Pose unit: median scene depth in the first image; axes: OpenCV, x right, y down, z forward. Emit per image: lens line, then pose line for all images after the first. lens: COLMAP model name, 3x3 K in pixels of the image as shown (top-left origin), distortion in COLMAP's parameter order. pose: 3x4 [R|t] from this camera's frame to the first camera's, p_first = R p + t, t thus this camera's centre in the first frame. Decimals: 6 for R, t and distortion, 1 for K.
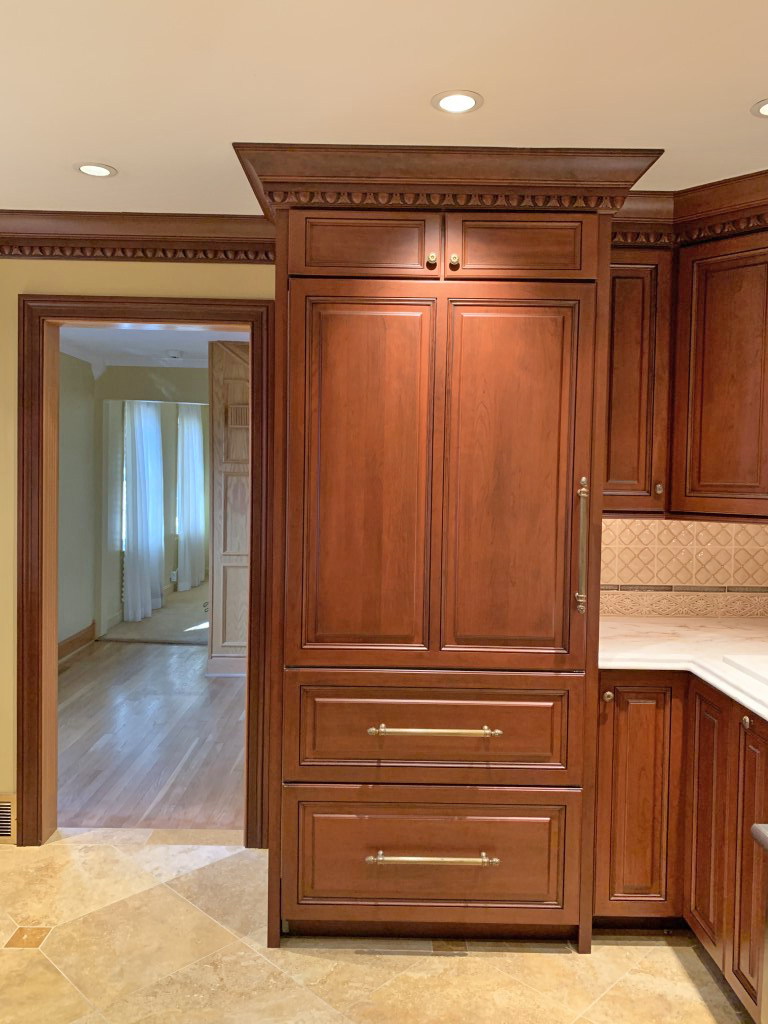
lens RADIAL K [[785.5, 0, 384.0], [0, 785.5, 512.0], [0, 0, 1]] dist [0.004894, -0.001336]
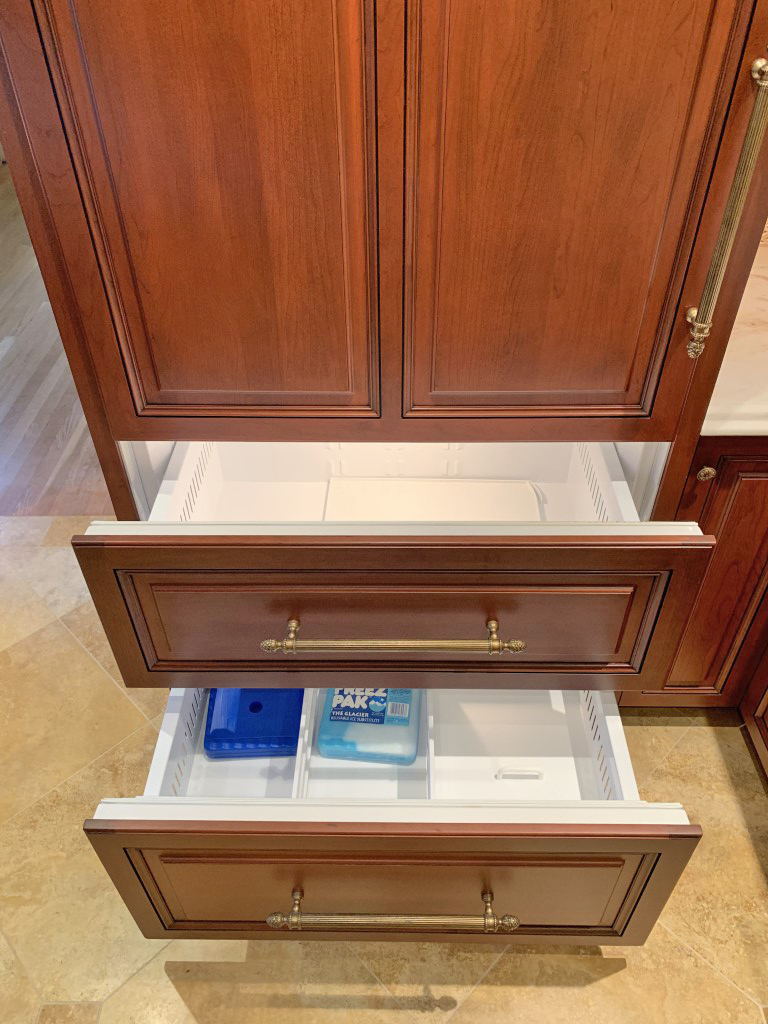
lens RADIAL K [[785.5, 0, 384.0], [0, 785.5, 512.0], [0, 0, 1]] dist [0.004894, -0.001336]
pose [[0.999586, -0.006417, -0.028056, 0.073513], [0.022314, 0.788462, 0.614679, -0.093836], [0.018176, -0.615050, 0.788278, 0.552994]]
